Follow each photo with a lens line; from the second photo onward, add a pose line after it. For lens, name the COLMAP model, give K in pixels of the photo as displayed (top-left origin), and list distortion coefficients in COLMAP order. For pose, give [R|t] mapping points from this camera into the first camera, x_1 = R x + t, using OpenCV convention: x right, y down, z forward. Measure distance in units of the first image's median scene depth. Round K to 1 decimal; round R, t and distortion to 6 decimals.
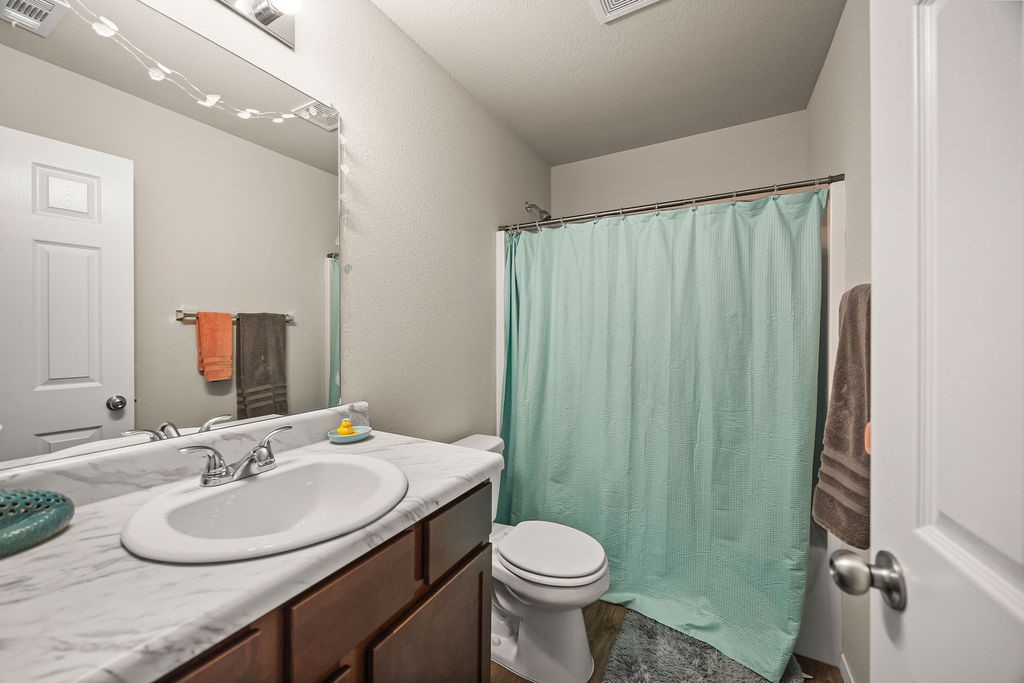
lens RADIAL K [[388.8, 0, 509.9], [0, 388.8, 336.1], [0, 0, 1]] dist [-0.001354, 0.000339]
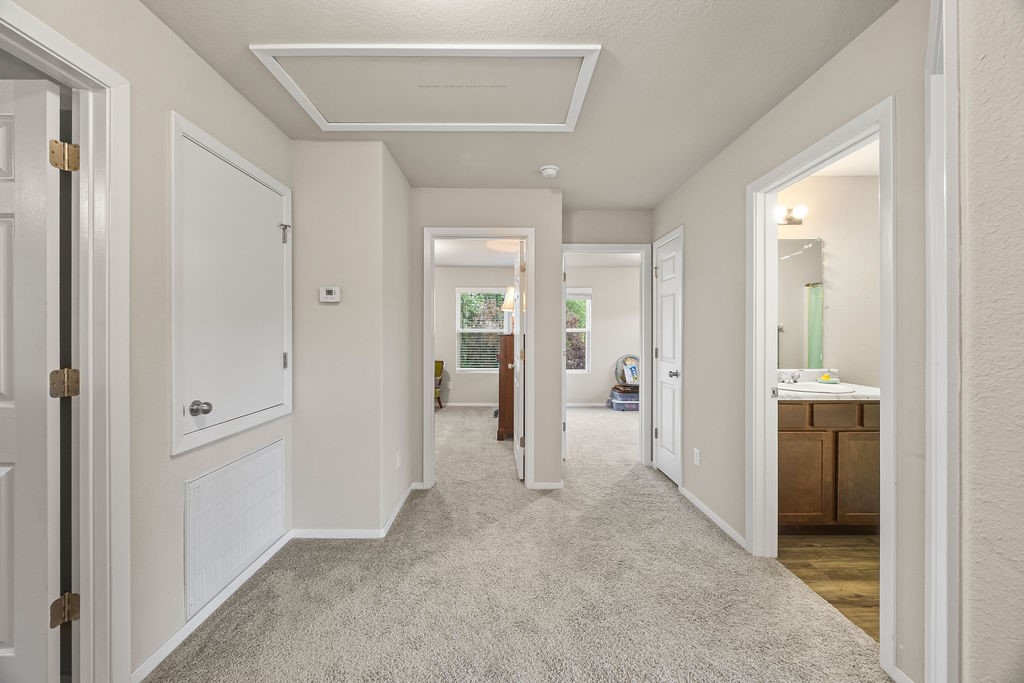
lens RADIAL K [[388.8, 0, 507.4], [0, 388.8, 337.9], [0, 0, 1]] dist [-0.001354, 0.000339]
pose [[0.488679, 0.000208, -0.872464, 0.631932], [-0.005394, 0.999982, -0.002783, 0.015613], [0.872447, 0.006066, 0.488671, -1.688871]]
